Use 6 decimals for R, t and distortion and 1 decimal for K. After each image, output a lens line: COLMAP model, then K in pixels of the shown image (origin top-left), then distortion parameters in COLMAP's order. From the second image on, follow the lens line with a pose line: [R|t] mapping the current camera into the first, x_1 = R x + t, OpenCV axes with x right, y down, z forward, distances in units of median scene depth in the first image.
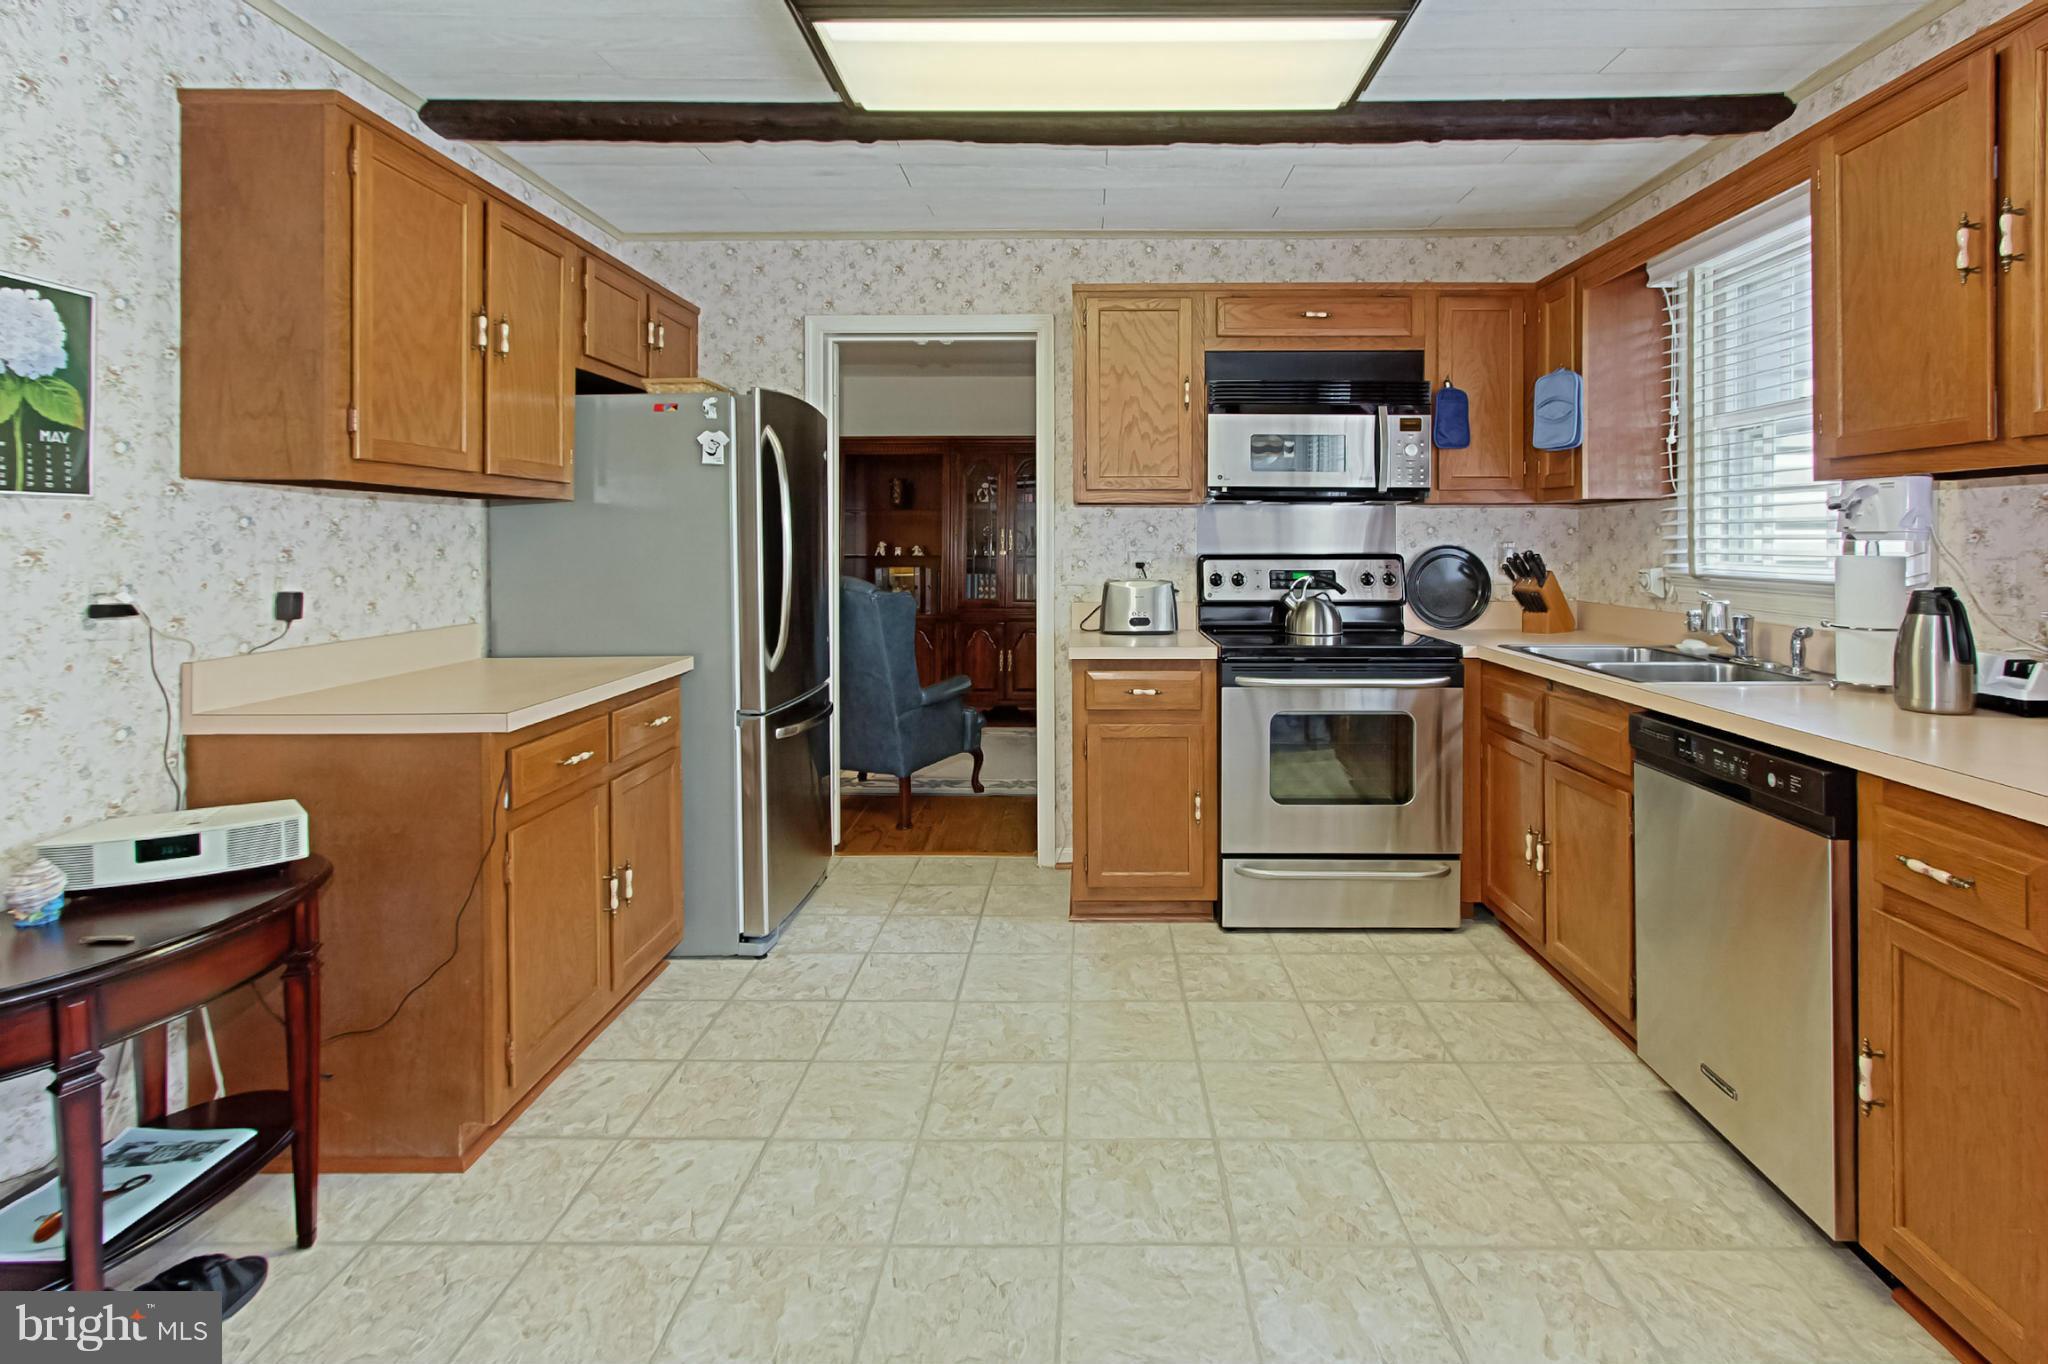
lens RADIAL K [[1071.6, 0, 1024.4], [0, 1071.6, 526.6], [0, 0, 1]] dist [-0.000294, 0.000239]
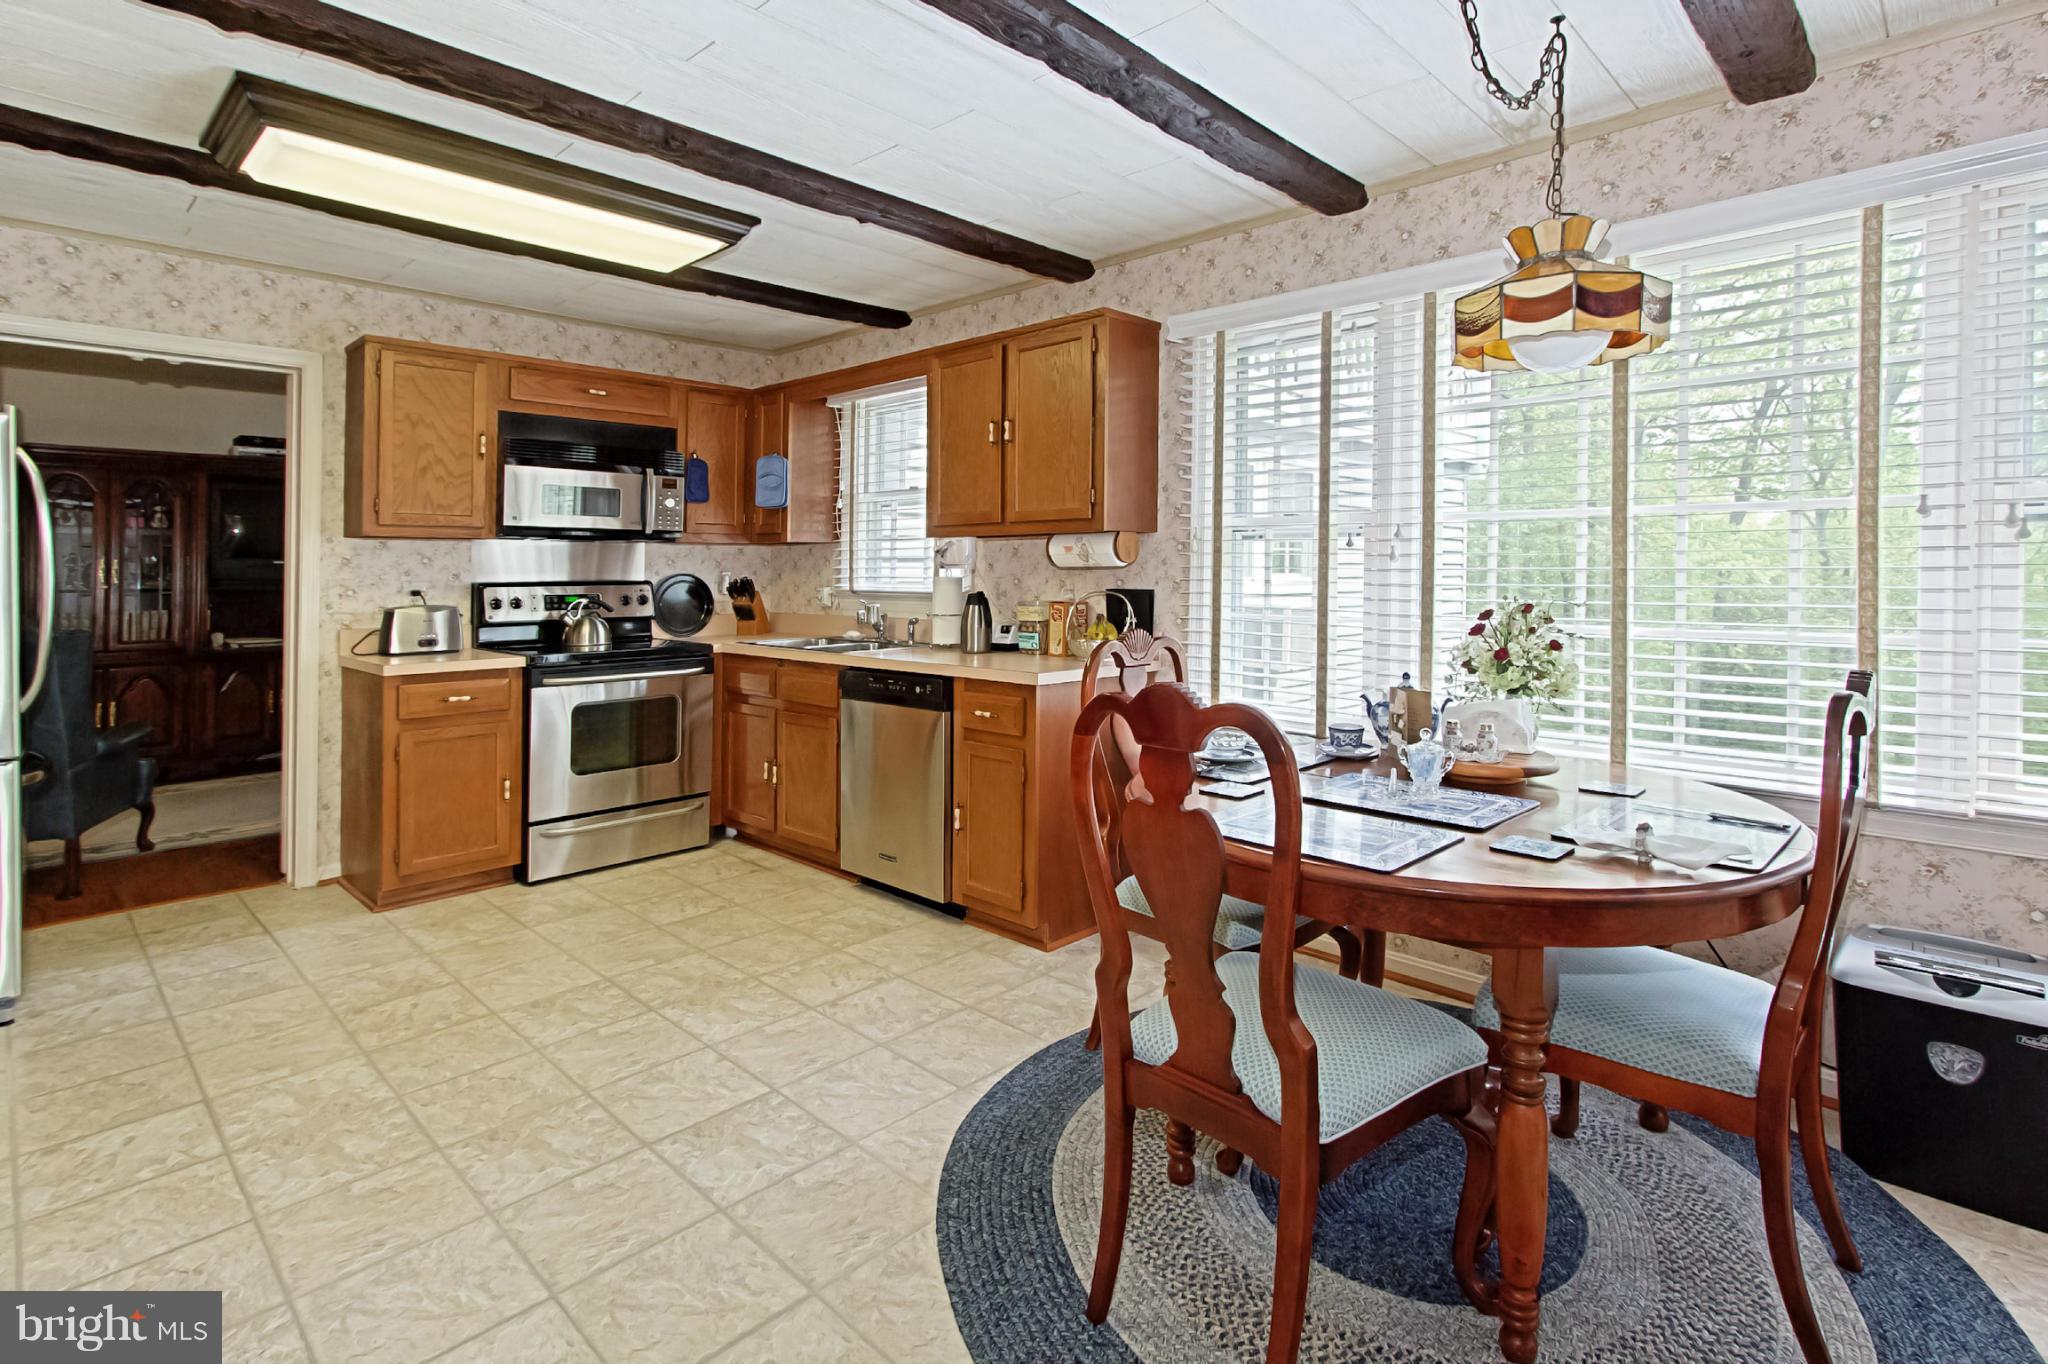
lens RADIAL K [[991.0, 0, 1028.5], [0, 991.0, 563.7], [0, 0, 1]] dist [0.004659, 0.001367]
pose [[0.696625, 0.003152, 0.717428, -0.220251], [-0.006535, 0.999977, 0.001952, -0.000365], [-0.717405, -0.006048, 0.696630, -0.194180]]
